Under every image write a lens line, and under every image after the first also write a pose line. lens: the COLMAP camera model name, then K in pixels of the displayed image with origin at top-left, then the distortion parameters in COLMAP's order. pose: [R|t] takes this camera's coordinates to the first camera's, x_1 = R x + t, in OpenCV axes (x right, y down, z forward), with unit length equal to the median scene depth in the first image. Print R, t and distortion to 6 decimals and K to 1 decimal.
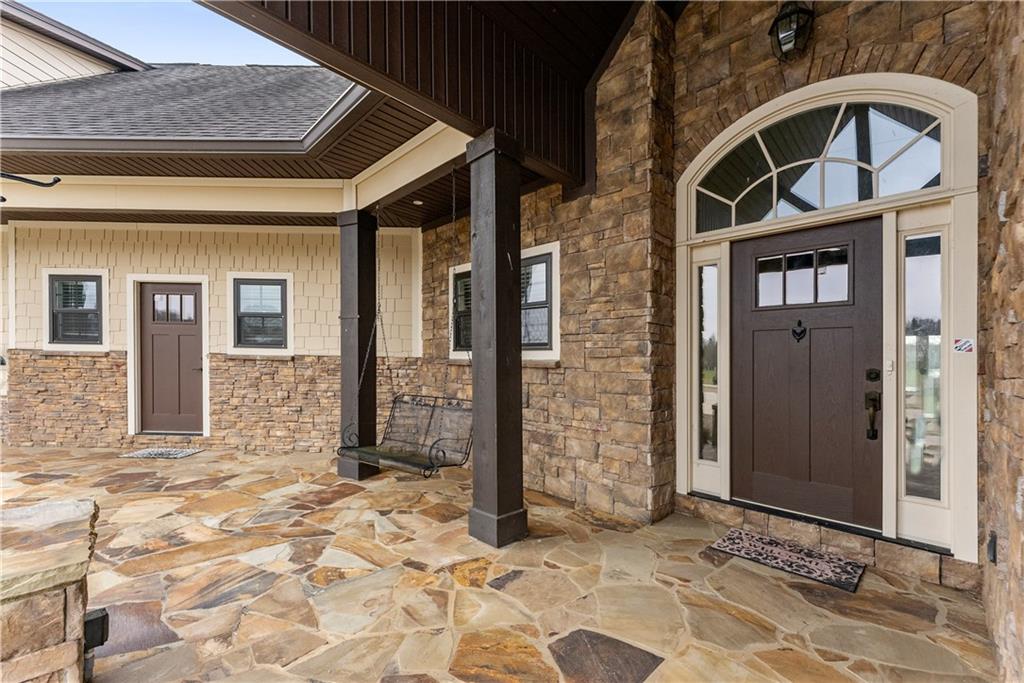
lens RADIAL K [[417.0, 0, 511.2], [0, 417.0, 358.1], [0, 0, 1]] dist [0.002025, 0.000221]
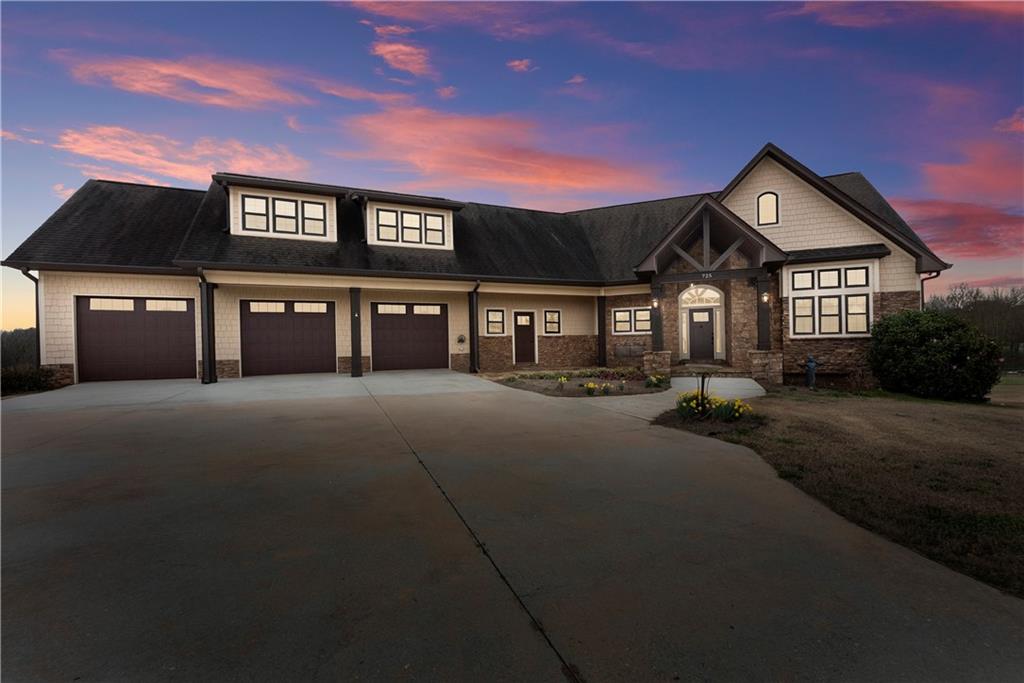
lens RADIAL K [[424.3, 0, 512.0], [0, 424.3, 341.5], [0, 0, 1]] dist [-0.001348, -0.000161]
pose [[0.913644, -0.034179, 0.405076, -2.141172], [0.034541, 0.999383, 0.006417, 0.005901], [-0.405046, 0.008129, 0.914260, -1.723827]]
